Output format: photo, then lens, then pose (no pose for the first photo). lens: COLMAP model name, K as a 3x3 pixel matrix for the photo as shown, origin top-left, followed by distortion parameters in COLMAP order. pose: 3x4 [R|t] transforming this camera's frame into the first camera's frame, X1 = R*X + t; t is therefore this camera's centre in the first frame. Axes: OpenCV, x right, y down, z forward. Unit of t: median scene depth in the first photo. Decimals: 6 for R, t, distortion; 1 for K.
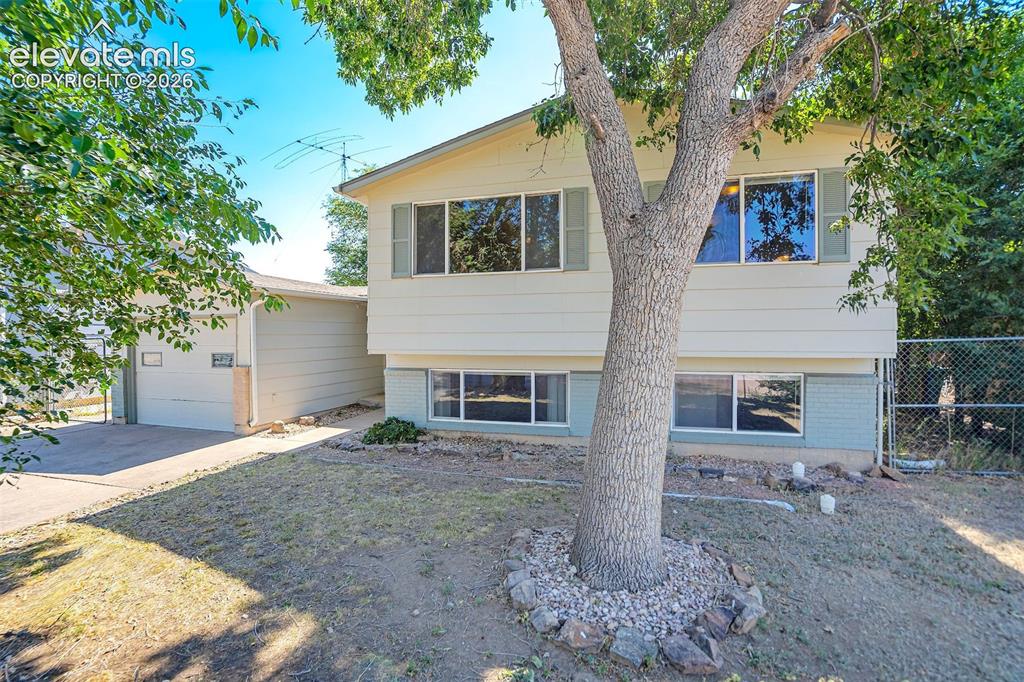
lens RADIAL K [[480.6, 0, 493.4], [0, 480.6, 342.3], [0, 0, 1]] dist [-0.028144, 0.011773]
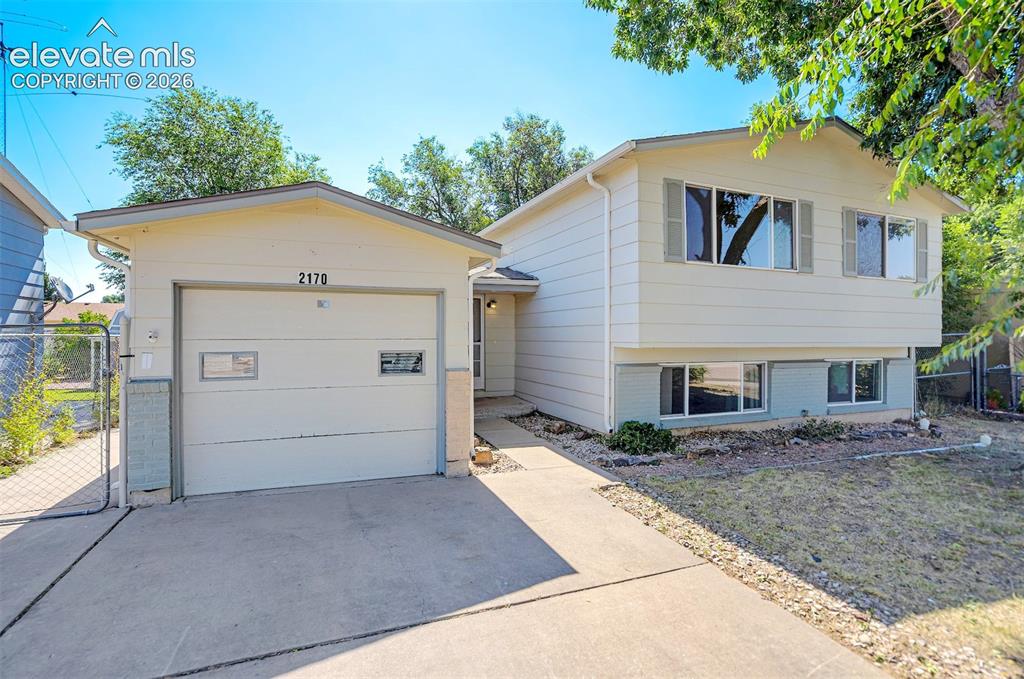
lens RADIAL K [[480.6, 0, 521.5], [0, 480.6, 341.7], [0, 0, 1]] dist [-0.028144, 0.011773]
pose [[0.773761, -0.001718, 0.633476, -0.929046], [0.000577, 0.999998, 0.002007, 0.011084], [-0.633478, -0.001188, 0.773760, 0.468143]]
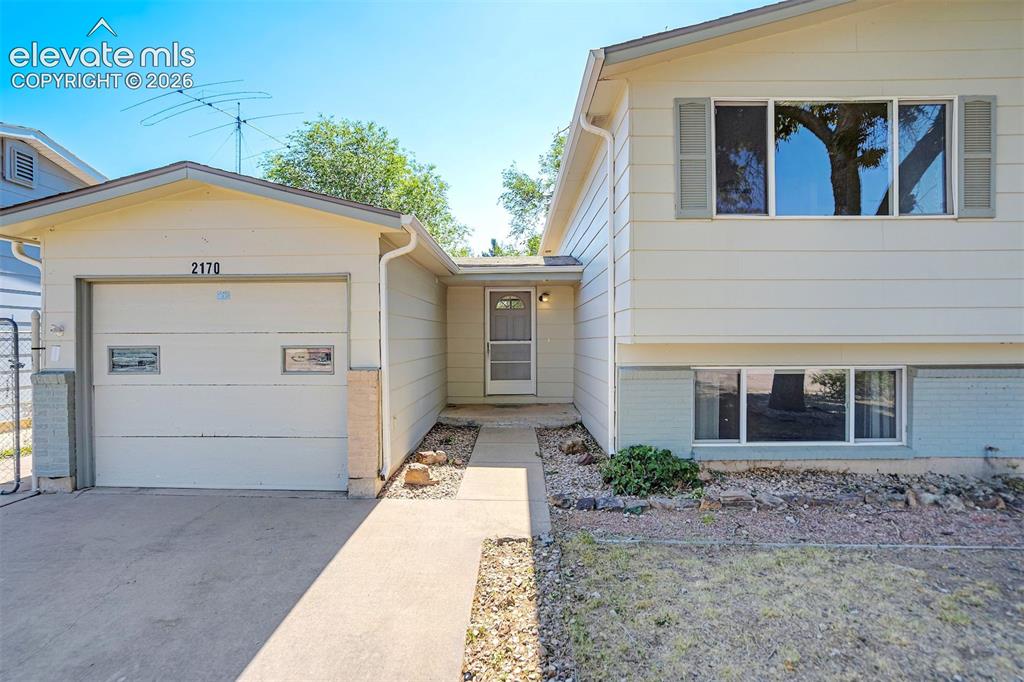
lens RADIAL K [[480.6, 0, 506.5], [0, 480.6, 339.0], [0, 0, 1]] dist [-0.028144, 0.011773]
pose [[0.959393, -0.001273, 0.282072, -0.561921], [0.004780, 0.999920, -0.011743, 0.024998], [-0.282034, 0.012614, 0.959322, 0.462784]]
